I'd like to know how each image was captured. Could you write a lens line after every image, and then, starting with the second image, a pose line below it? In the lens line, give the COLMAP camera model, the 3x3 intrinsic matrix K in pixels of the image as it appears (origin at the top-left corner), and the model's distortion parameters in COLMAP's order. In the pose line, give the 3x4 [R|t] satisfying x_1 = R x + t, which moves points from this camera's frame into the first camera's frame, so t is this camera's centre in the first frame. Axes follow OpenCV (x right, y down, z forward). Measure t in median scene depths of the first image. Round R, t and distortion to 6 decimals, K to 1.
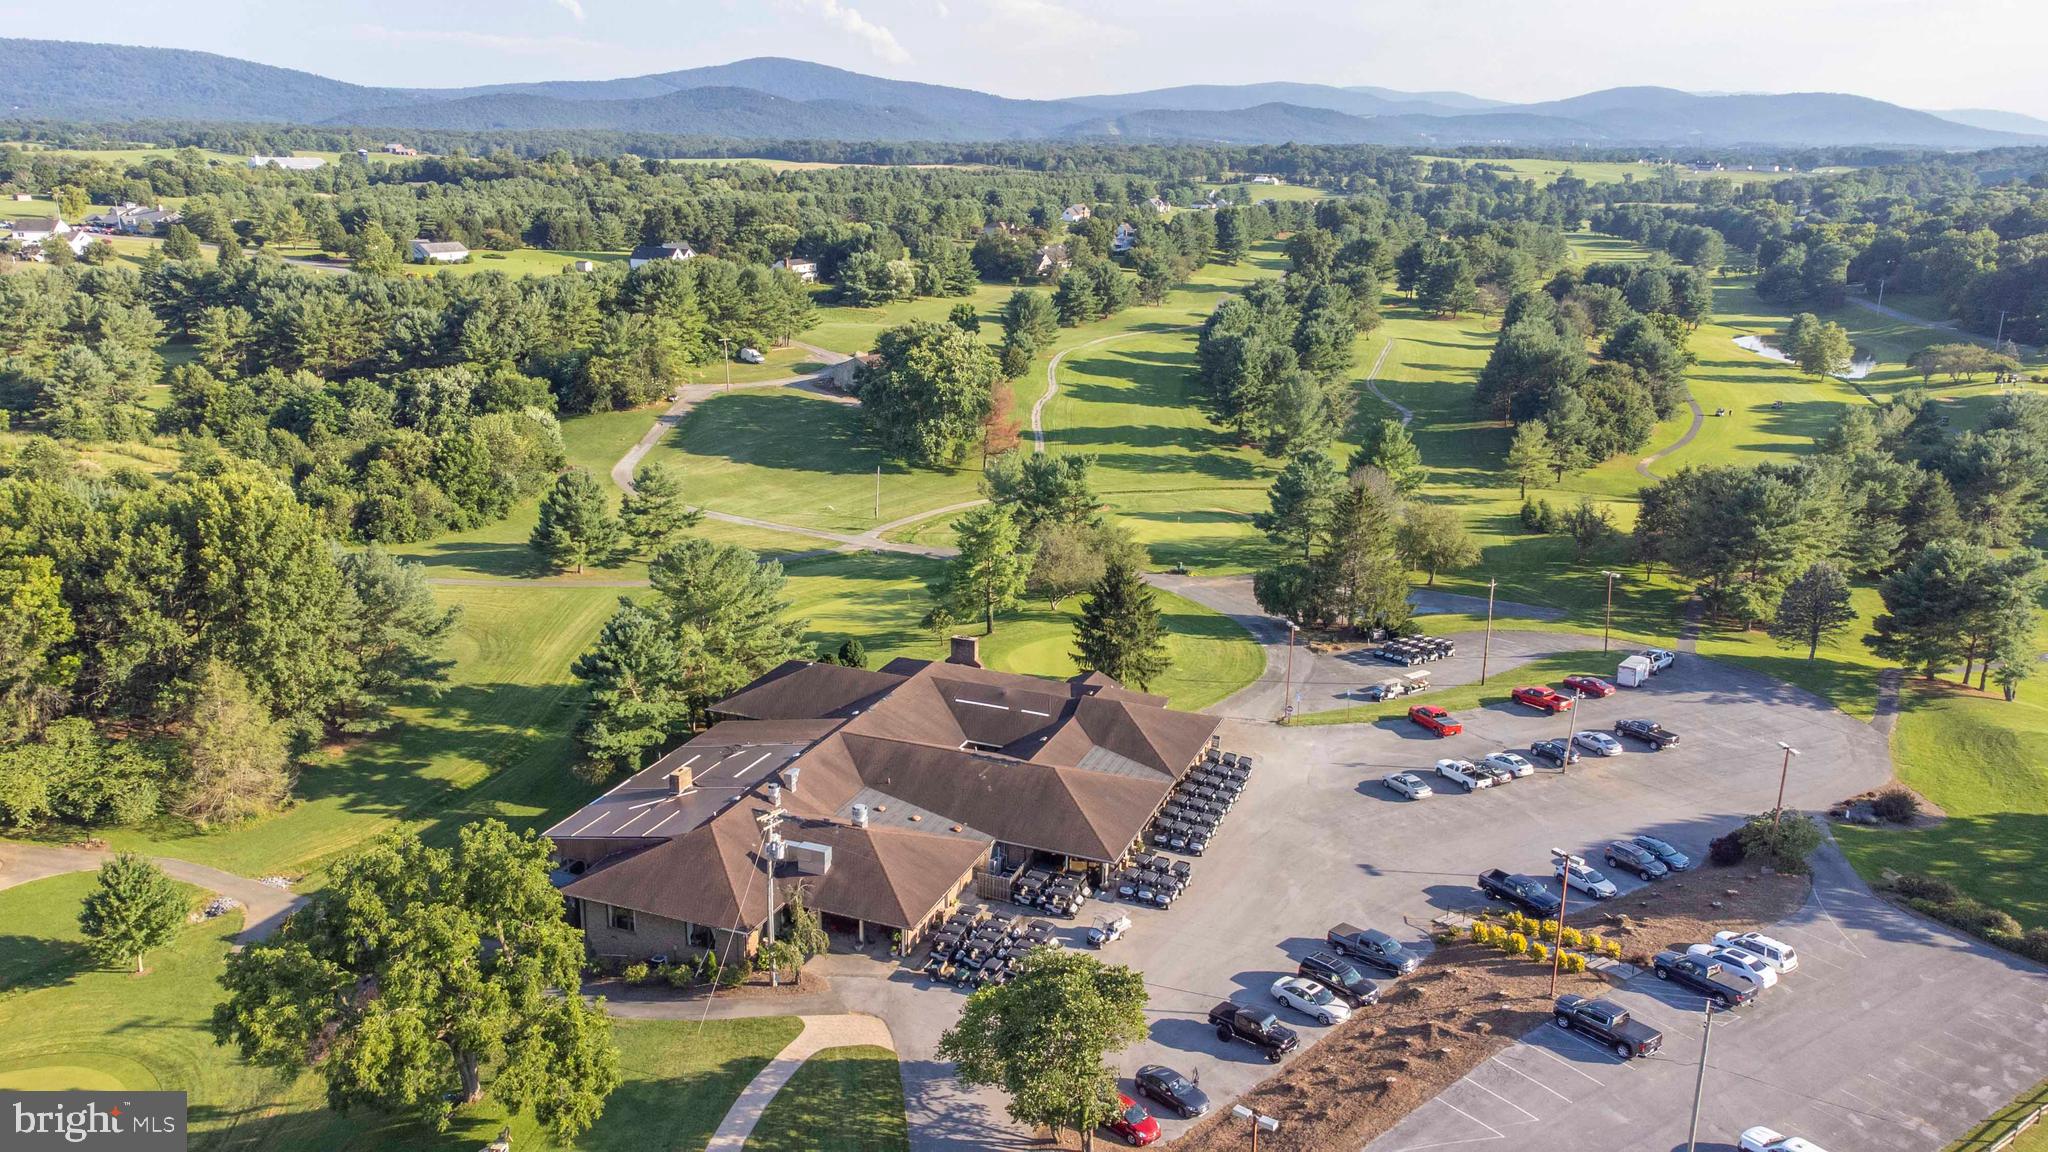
lens RADIAL K [[1521.5, 0, 1018.7], [0, 1521.5, 559.1], [0, 0, 1]] dist [0.021075, 0.054977]
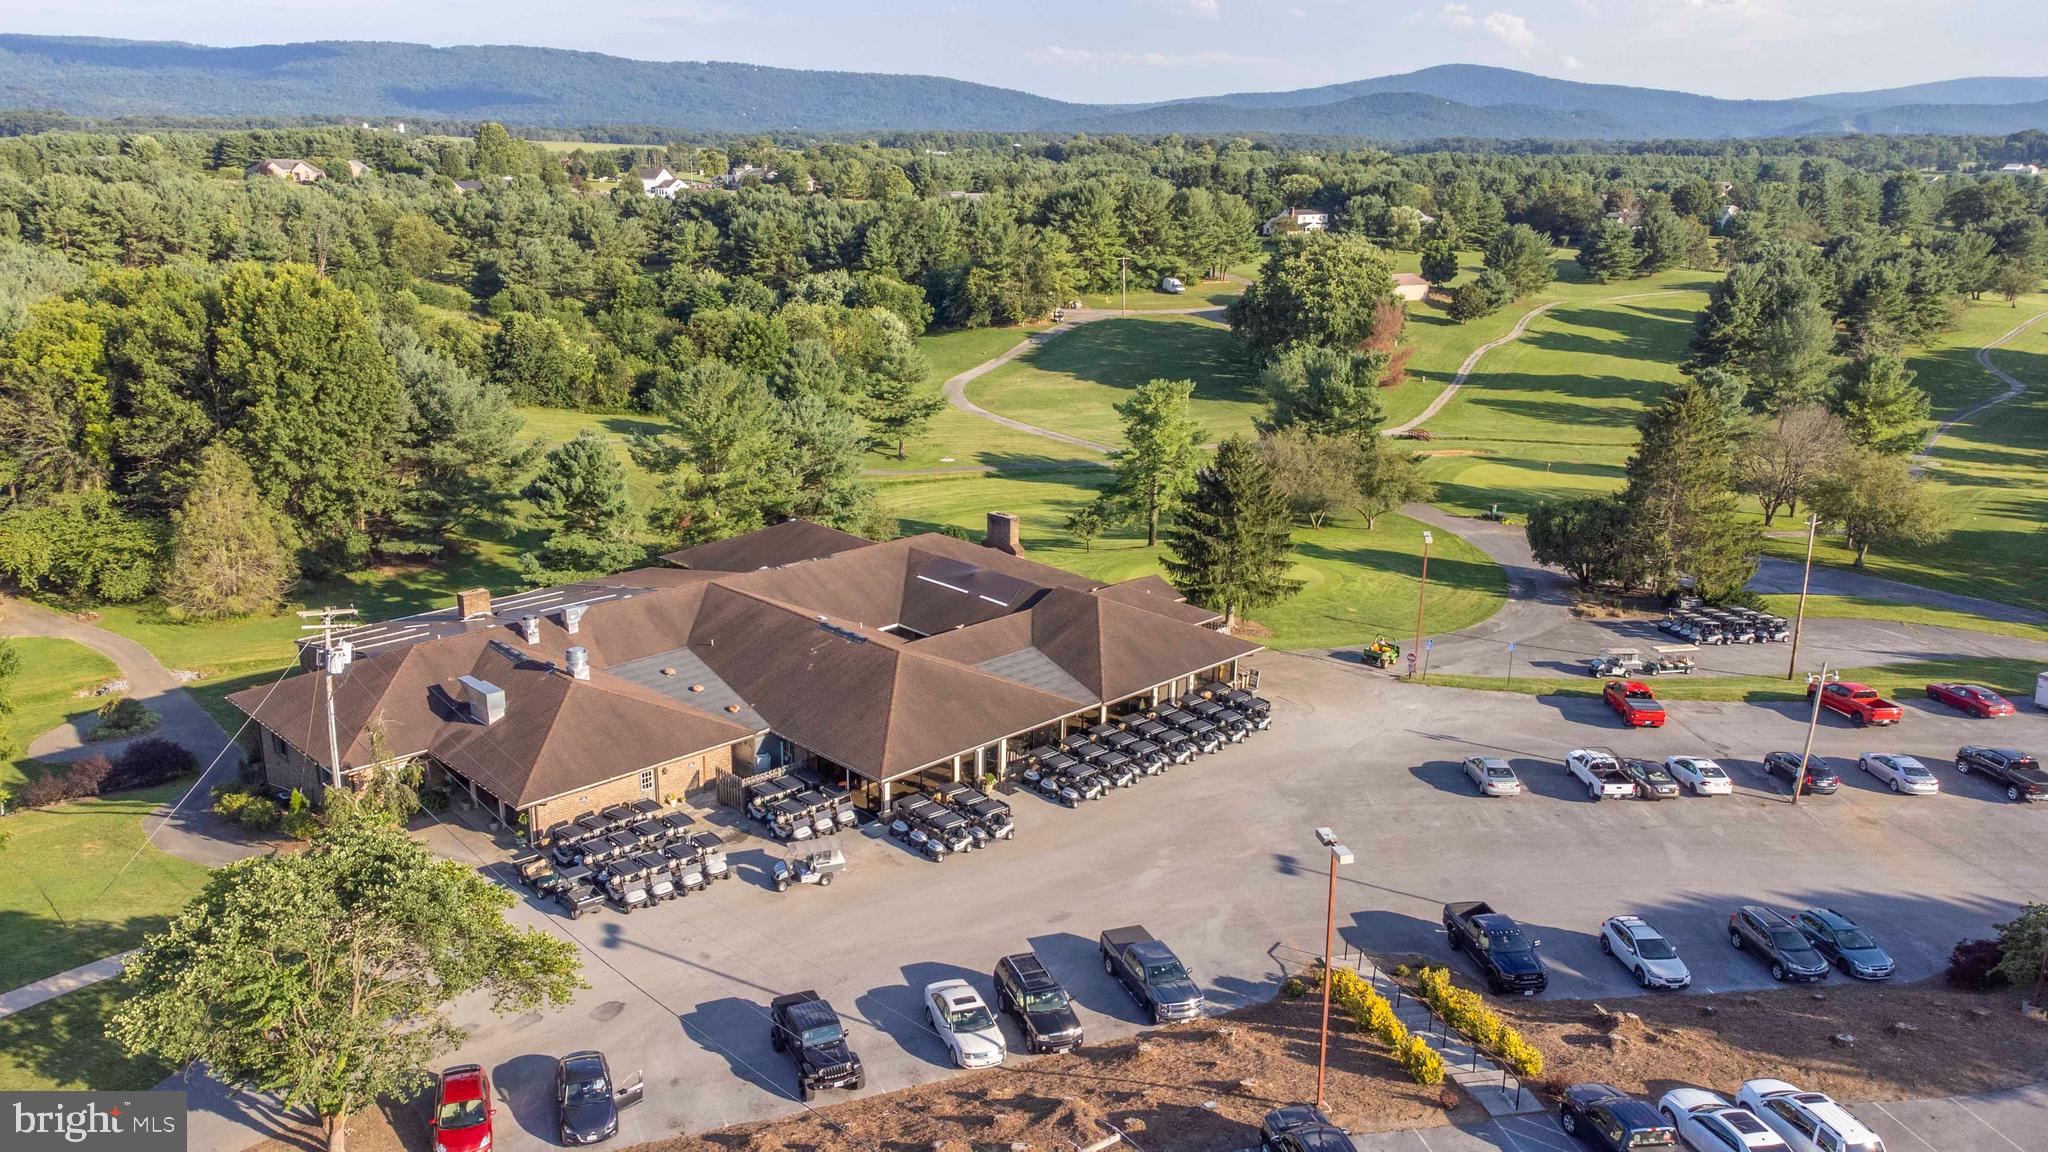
lens RADIAL K [[1521.5, 0, 1022.8], [0, 1521.5, 567.8], [0, 0, 1]] dist [0.021075, 0.054977]
pose [[0.912783, 0.105084, -0.394695, 0.131010], [-0.105845, 0.994183, 0.019914, 0.028863], [0.394492, 0.023599, 0.918596, 0.136313]]
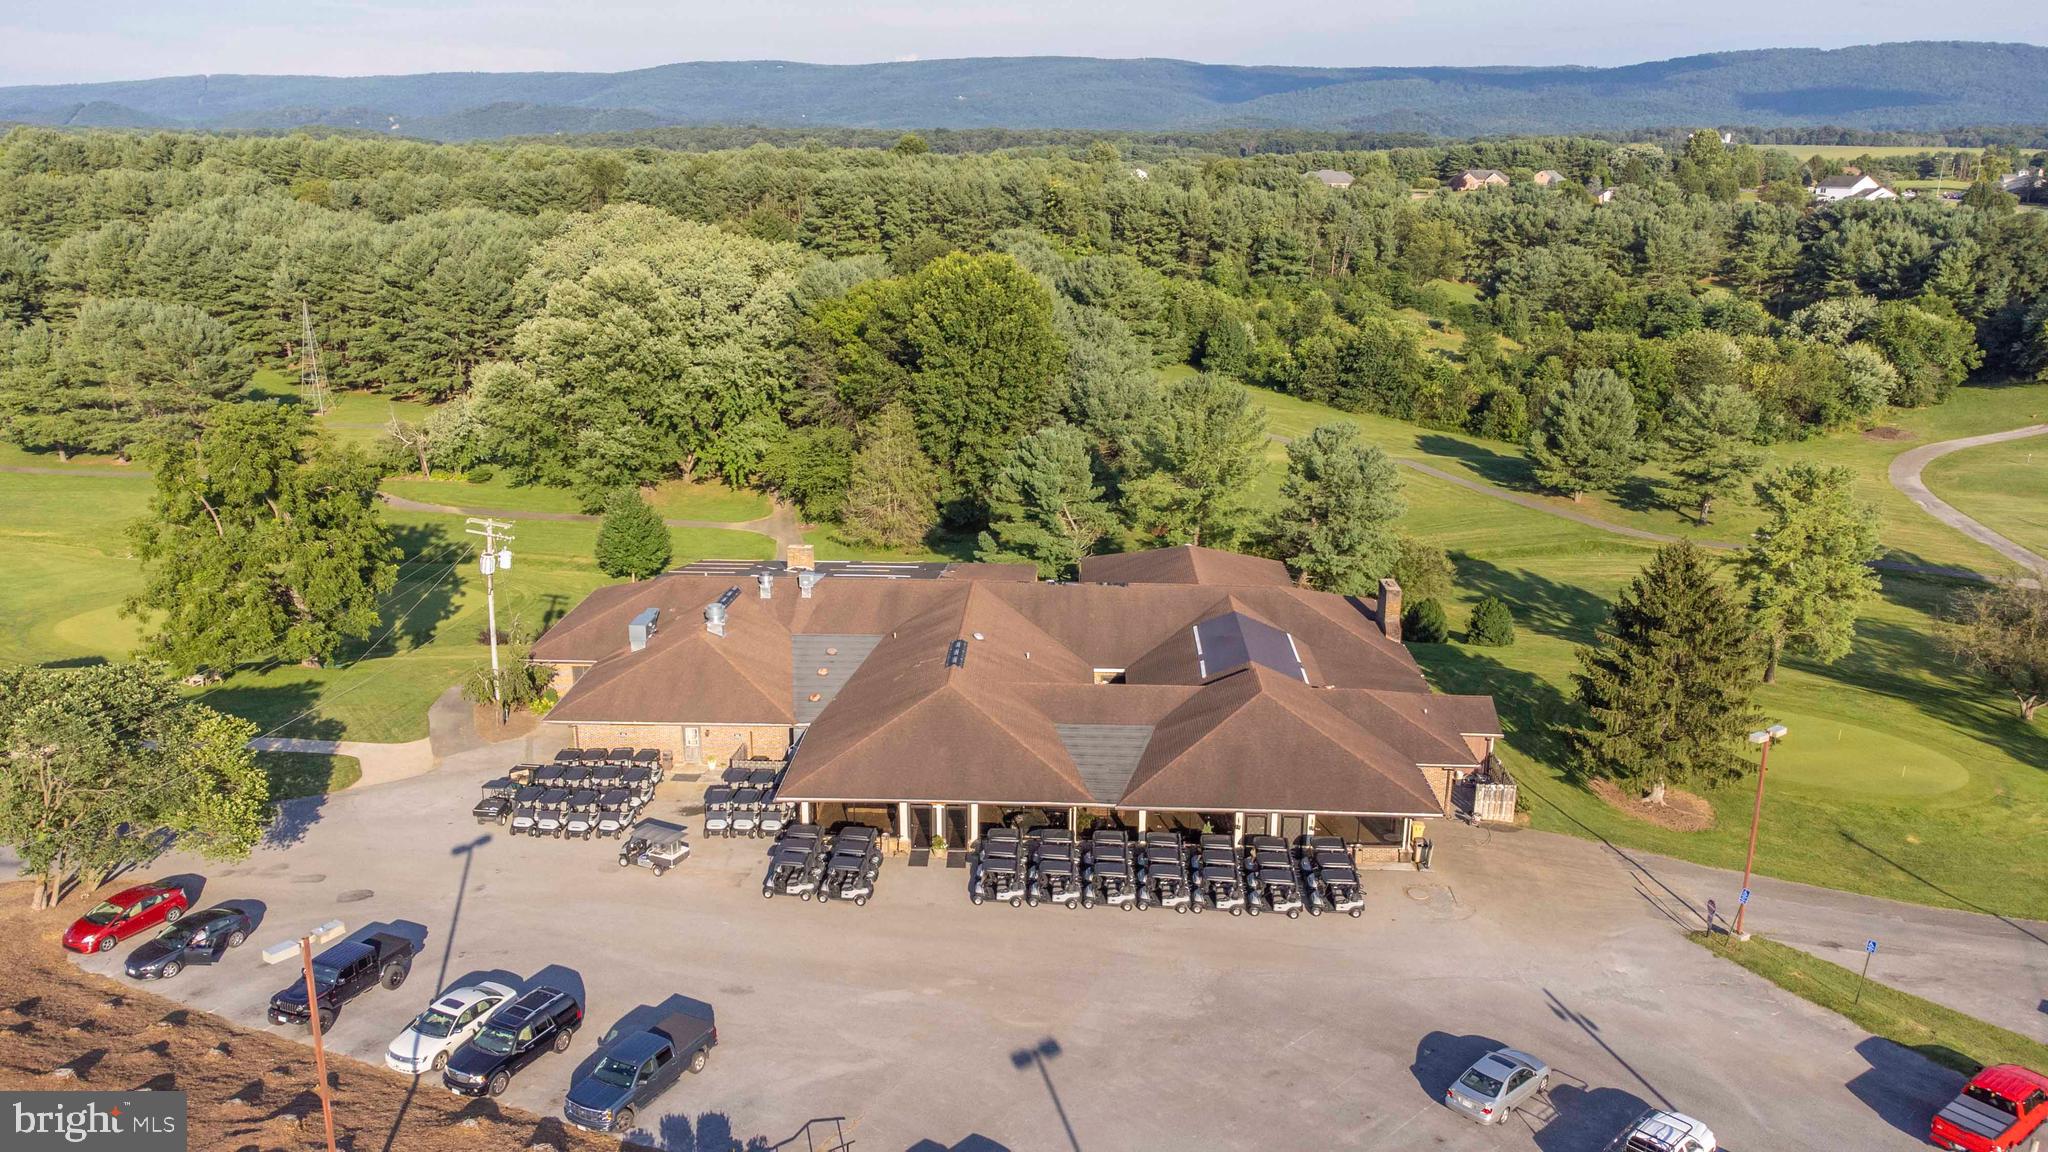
lens RADIAL K [[1521.5, 0, 1018.3], [0, 1521.5, 576.5], [0, 0, 1]] dist [0.021075, 0.054977]
pose [[0.330311, 0.245259, -0.911451, 0.229748], [-0.250535, 0.953794, 0.165859, -0.008508], [0.910015, 0.173565, 0.376494, 0.286399]]
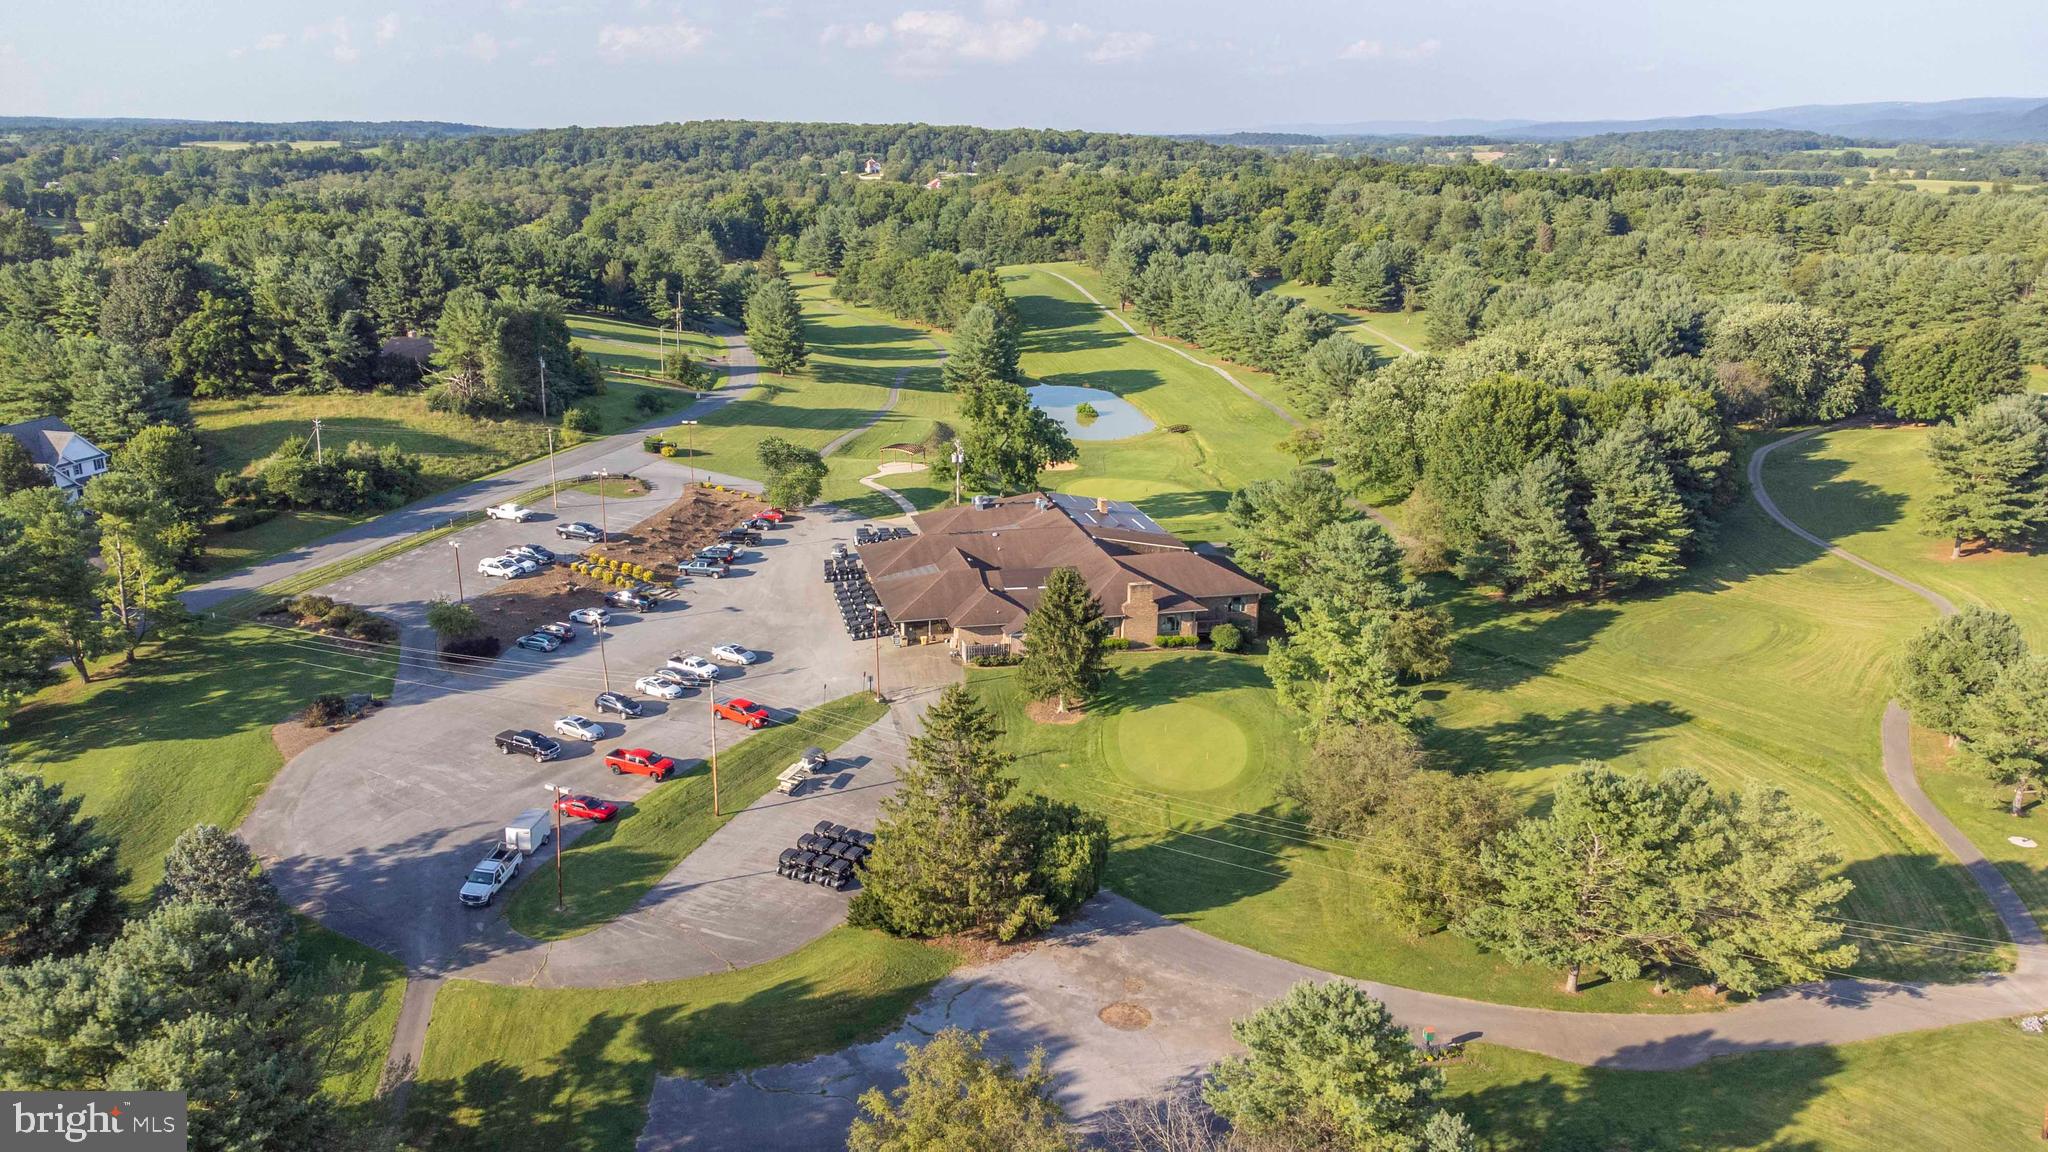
lens RADIAL K [[1521.5, 0, 1020.3], [0, 1521.5, 576.7], [0, 0, 1]] dist [0.021075, 0.054977]
pose [[-0.818456, 0.142208, -0.556692, 0.301744], [-0.170911, 0.864773, 0.472183, -0.212897], [0.548560, 0.481606, -0.683474, 0.791194]]
